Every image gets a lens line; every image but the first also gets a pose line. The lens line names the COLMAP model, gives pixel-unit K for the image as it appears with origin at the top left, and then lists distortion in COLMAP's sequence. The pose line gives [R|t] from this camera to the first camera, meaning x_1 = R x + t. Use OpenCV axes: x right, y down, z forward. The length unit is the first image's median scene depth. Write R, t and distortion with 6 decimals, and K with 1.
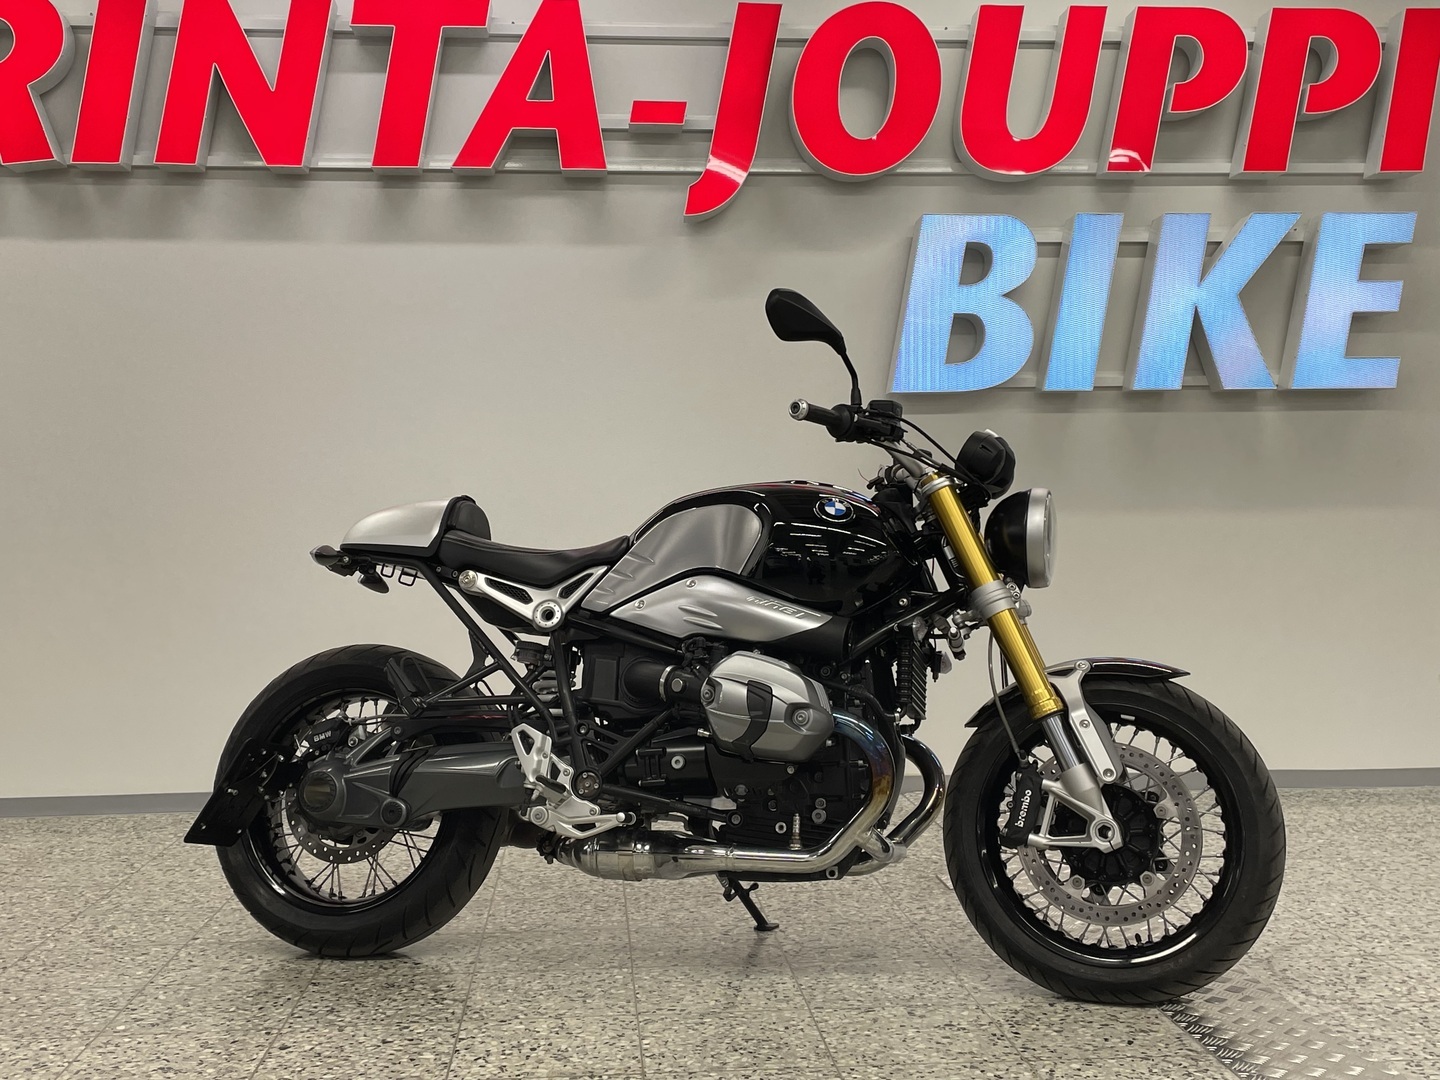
lens RADIAL K [[1617.2, 0, 725.2], [0, 1617.2, 541.8], [0, 0, 1]] dist [0.097807, -0.150464]
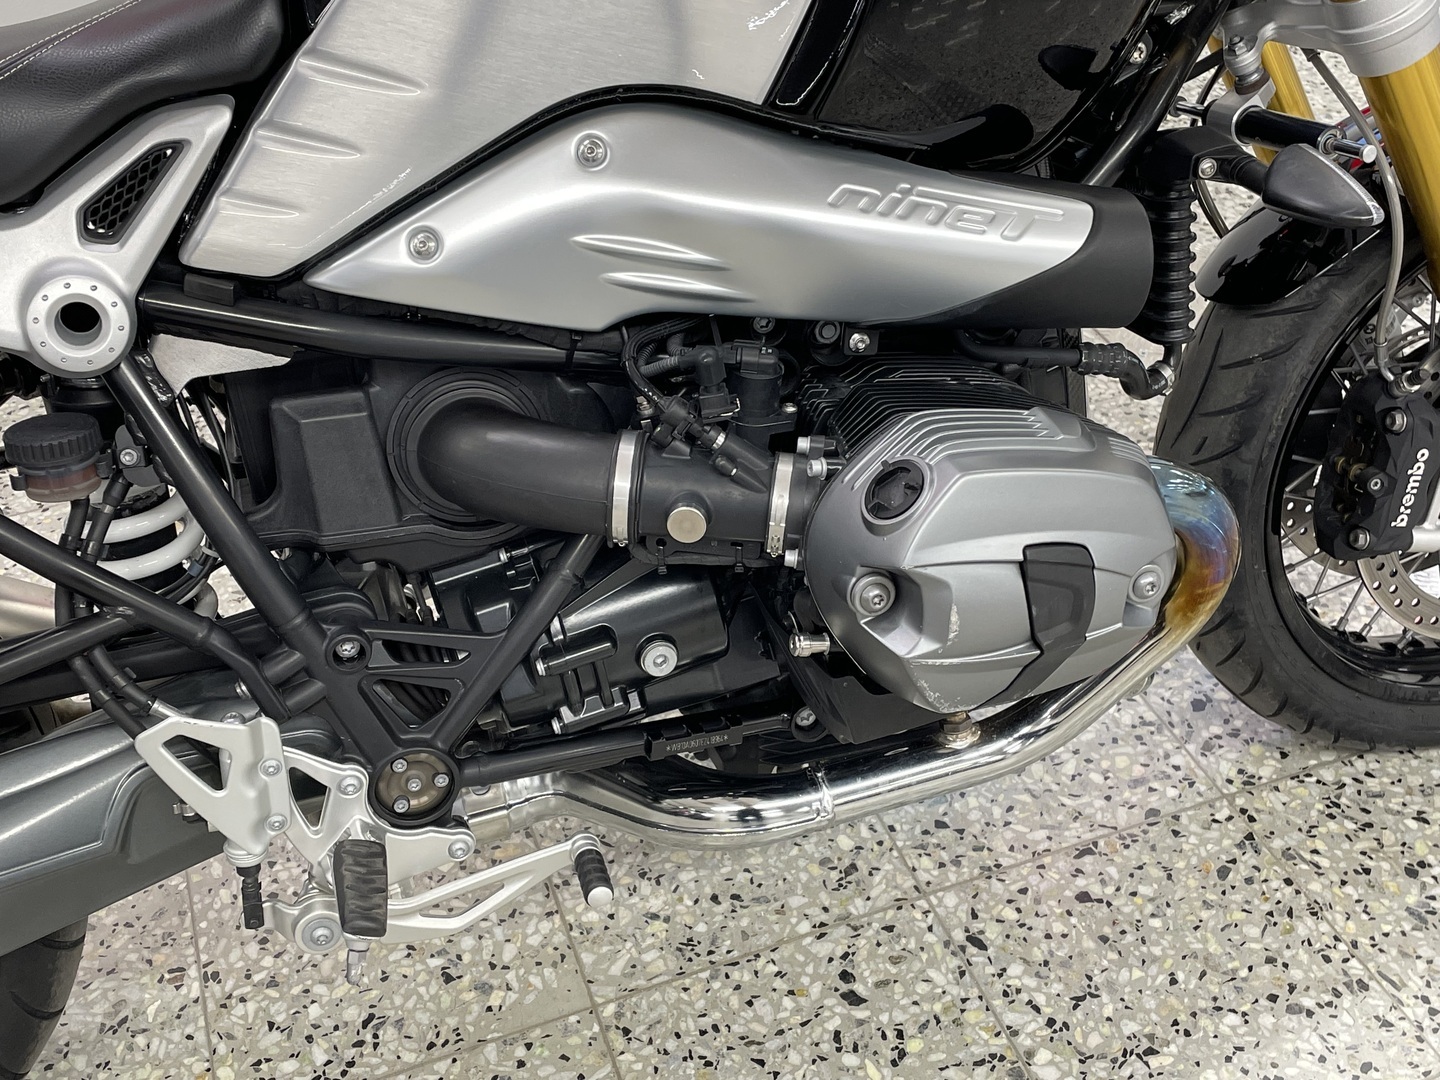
lens RADIAL K [[1627.5, 0, 736.0], [0, 1627.5, 531.2], [0, 0, 1]] dist [0.094683, -0.137358]
pose [[0.858692, -0.349847, 0.374507, -0.136704], [0.043234, 0.777601, 0.627270, -0.109393], [-0.510665, -0.522440, 0.682845, 0.745332]]
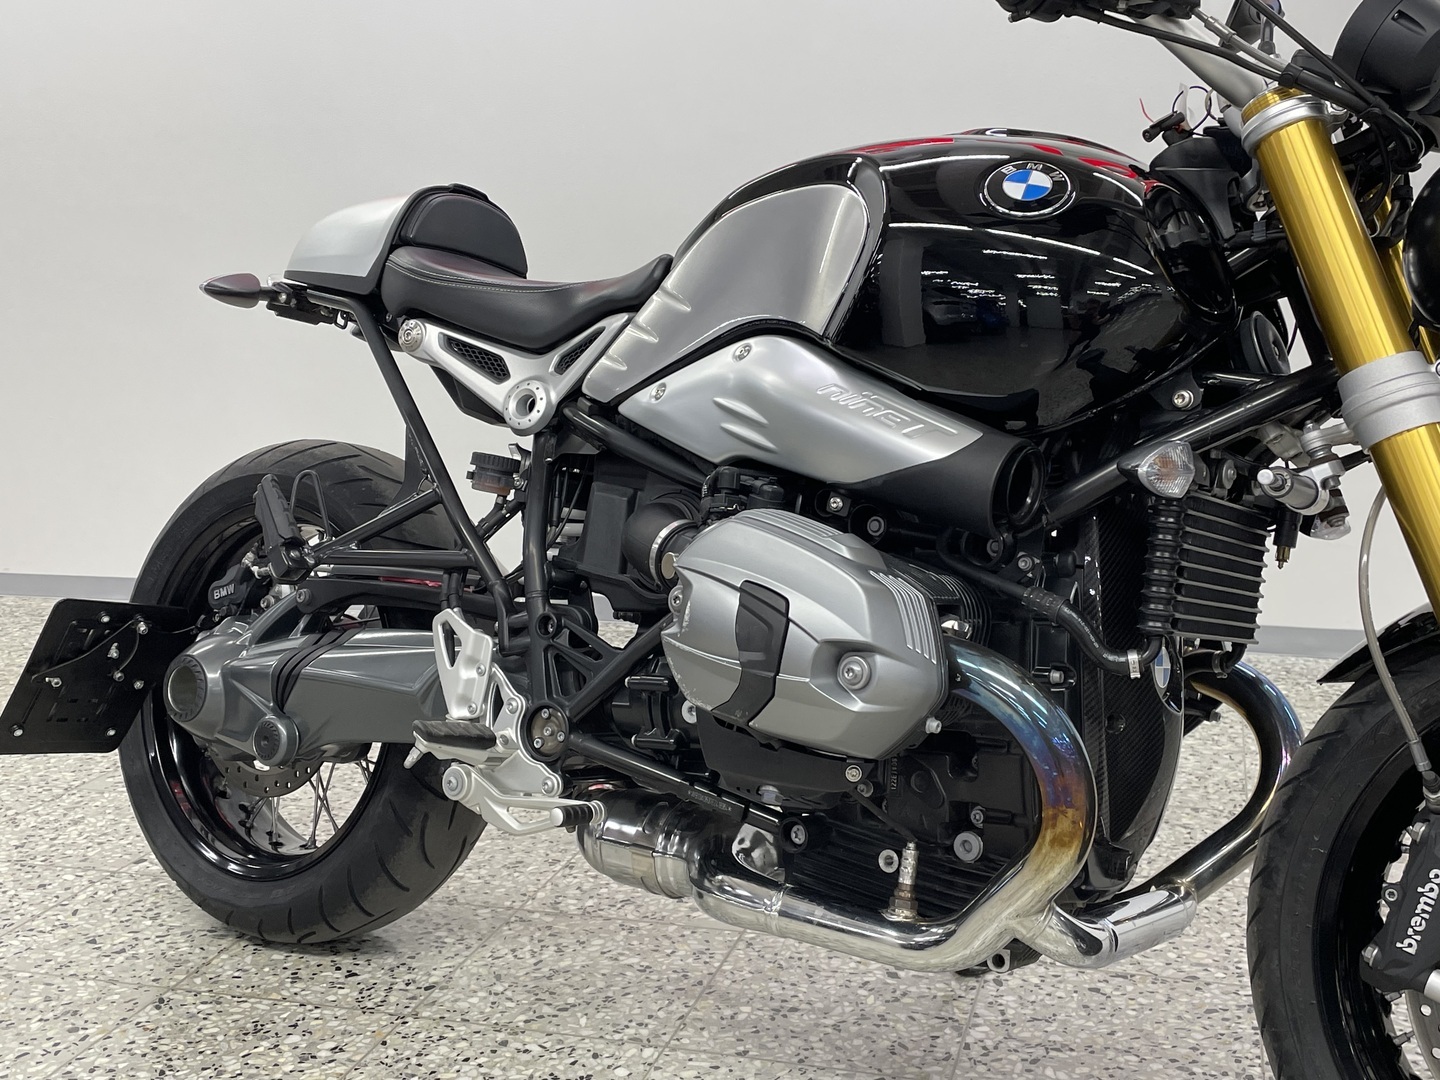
lens RADIAL K [[1617.2, 0, 725.2], [0, 1617.2, 541.8], [0, 0, 1]] dist [0.097807, -0.150464]
pose [[0.925524, 0.053207, -0.374932, 0.163188], [0.013742, 0.984709, 0.173662, -0.003015], [0.378439, -0.165881, 0.910641, 0.543127]]
